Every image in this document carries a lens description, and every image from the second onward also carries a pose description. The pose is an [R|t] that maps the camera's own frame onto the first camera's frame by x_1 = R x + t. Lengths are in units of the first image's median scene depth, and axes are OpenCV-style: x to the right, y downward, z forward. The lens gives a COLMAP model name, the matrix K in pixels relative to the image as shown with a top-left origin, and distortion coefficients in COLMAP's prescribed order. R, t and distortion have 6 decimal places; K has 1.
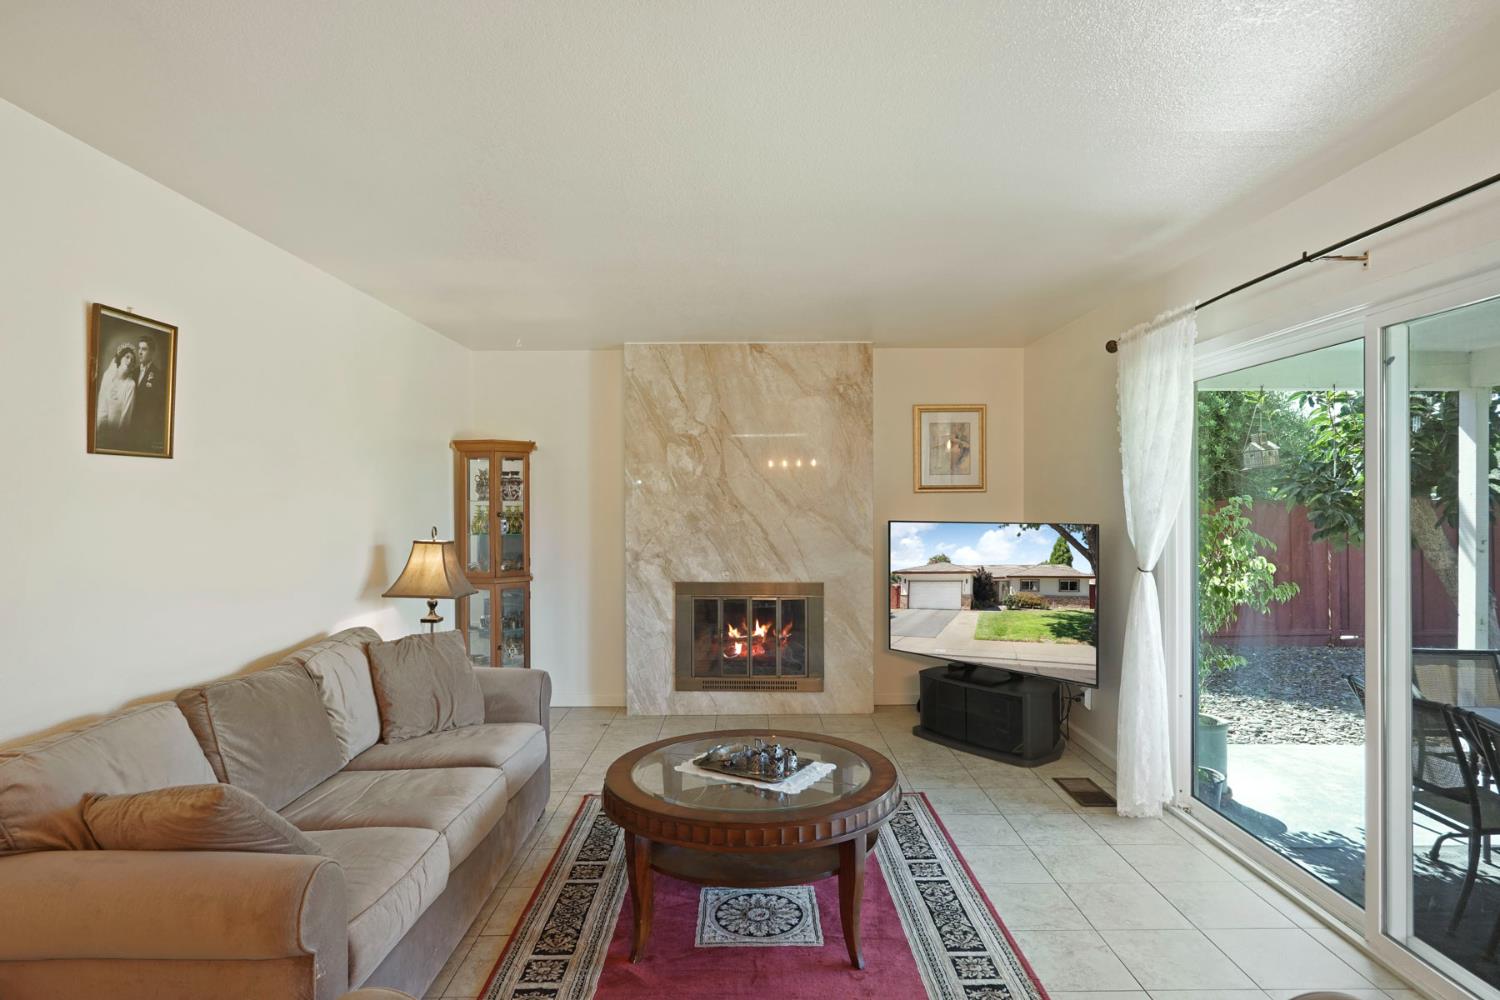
lens RADIAL K [[830.6, 0, 749.8], [0, 830.6, 501.7], [0, 0, 1]] dist [-0.004184, -0.000758]
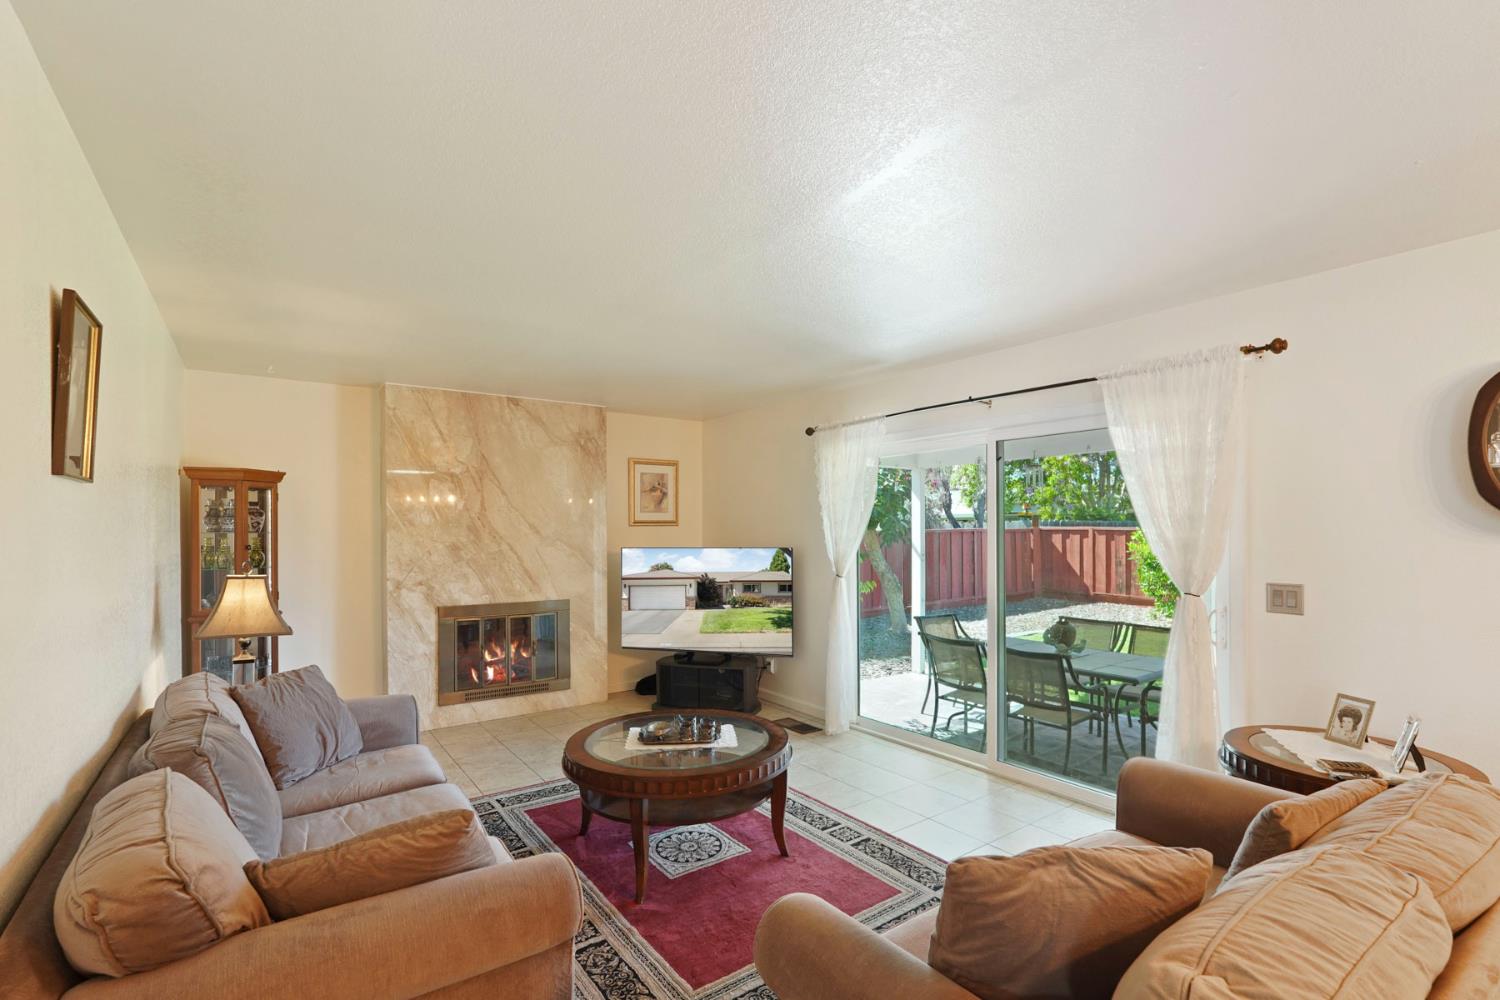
lens RADIAL K [[681.4, 0, 750.9], [0, 681.4, 526.9], [0, 0, 1]] dist [-0.008706, 0.000286]
pose [[0.809142, 0.002875, 0.587606, -0.282580], [0.001708, 0.999972, -0.007243, -0.001242], [-0.587610, 0.006864, 0.809115, 0.033370]]
